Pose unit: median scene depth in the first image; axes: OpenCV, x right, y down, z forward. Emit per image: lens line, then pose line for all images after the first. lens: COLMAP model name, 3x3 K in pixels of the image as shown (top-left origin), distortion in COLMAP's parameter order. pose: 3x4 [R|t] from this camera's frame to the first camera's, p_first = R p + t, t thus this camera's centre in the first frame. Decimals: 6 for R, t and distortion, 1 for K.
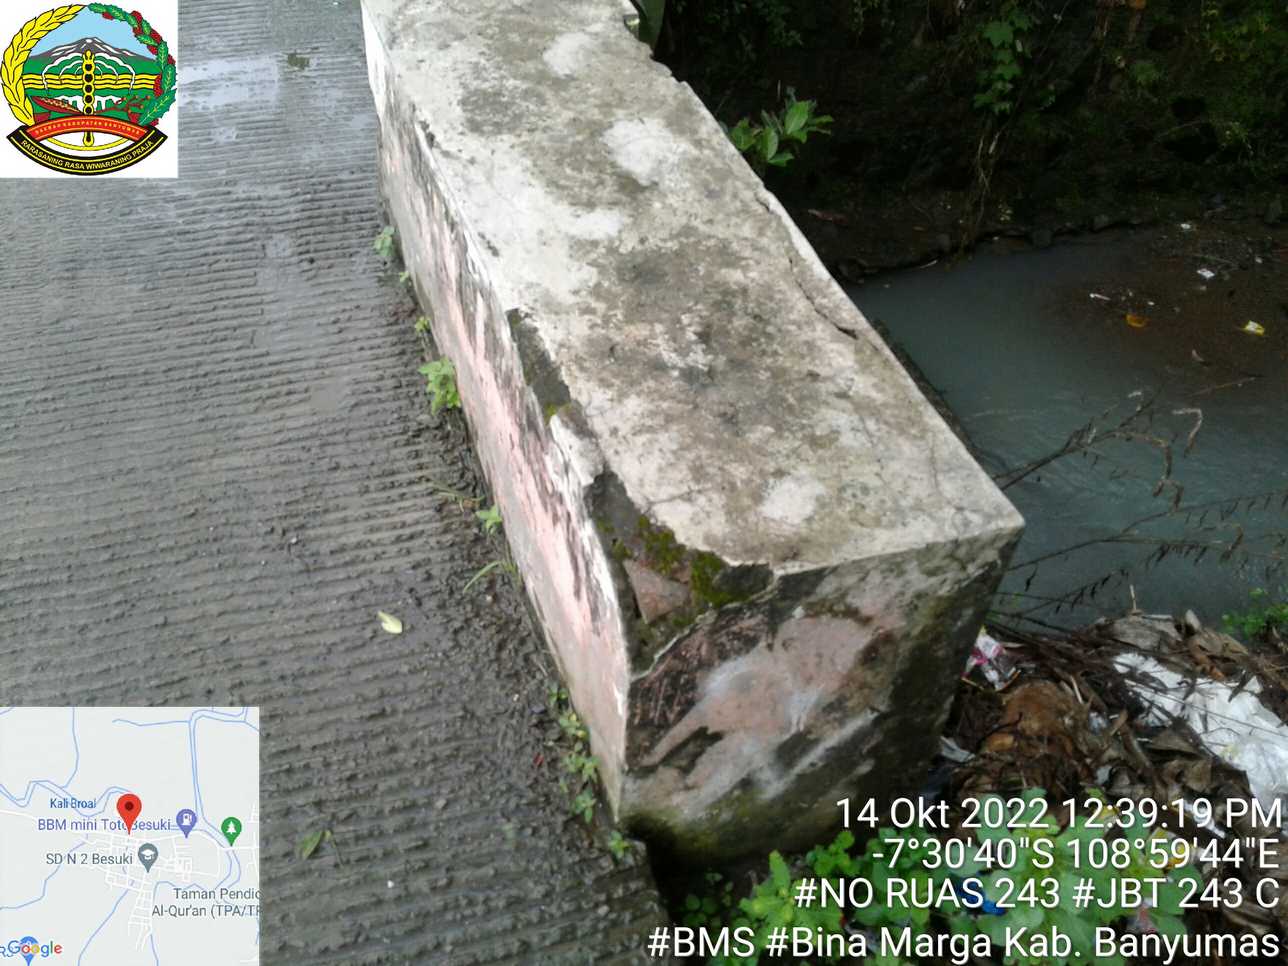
lens RADIAL K [[1197.7, 0, 621.3], [0, 1197.7, 538.8], [0, 0, 1]] dist [0.069898, -0.196388]
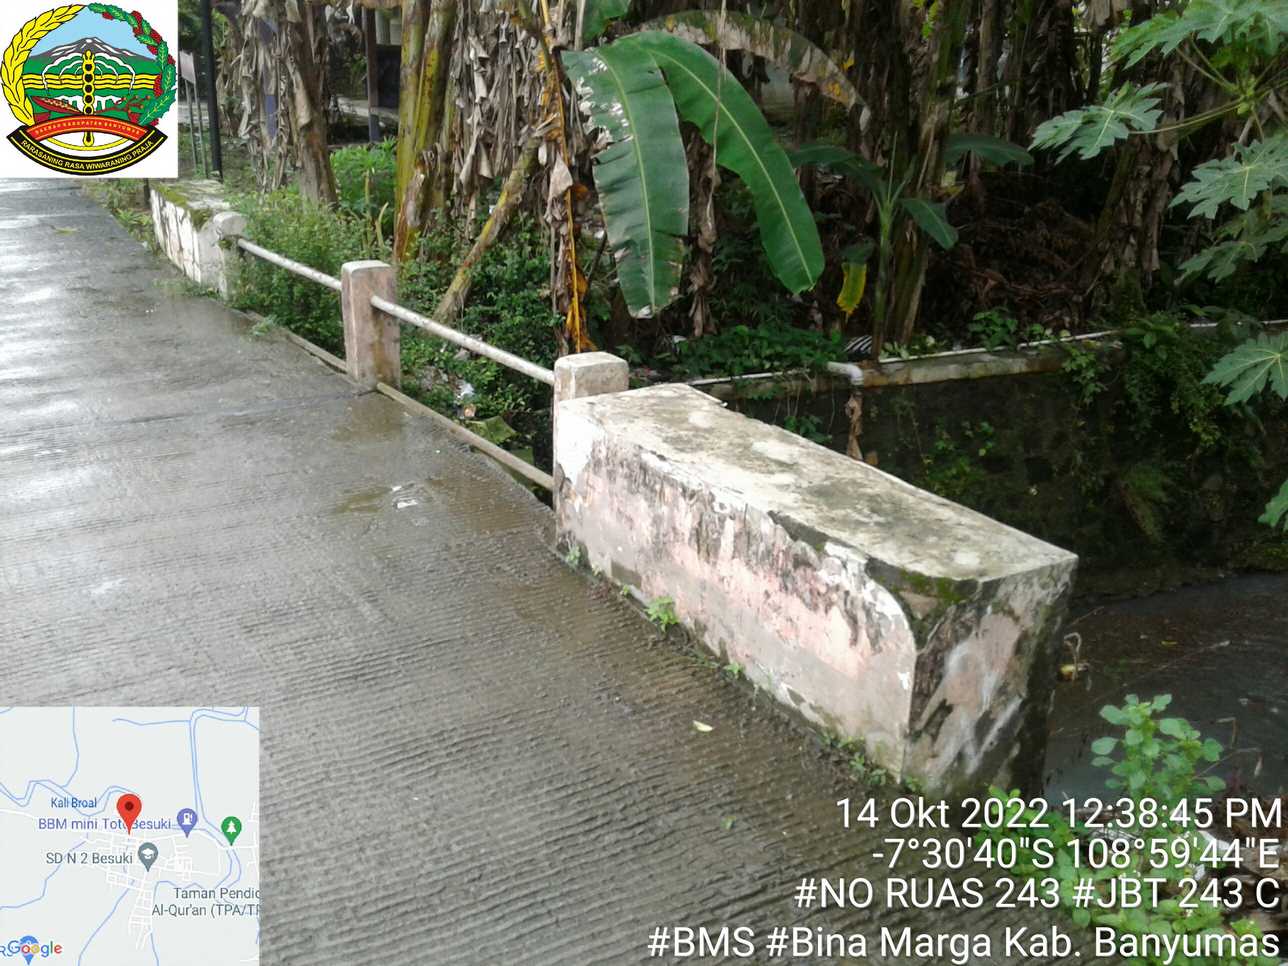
lens RADIAL K [[1197.7, 0, 621.3], [0, 1197.7, 538.8], [0, 0, 1]] dist [0.069898, -0.196388]
pose [[0.973892, -0.115309, 0.195545, -0.710610], [0.183853, 0.905918, -0.381459, 0.528744], [-0.133161, 0.407452, 0.903466, -0.627847]]
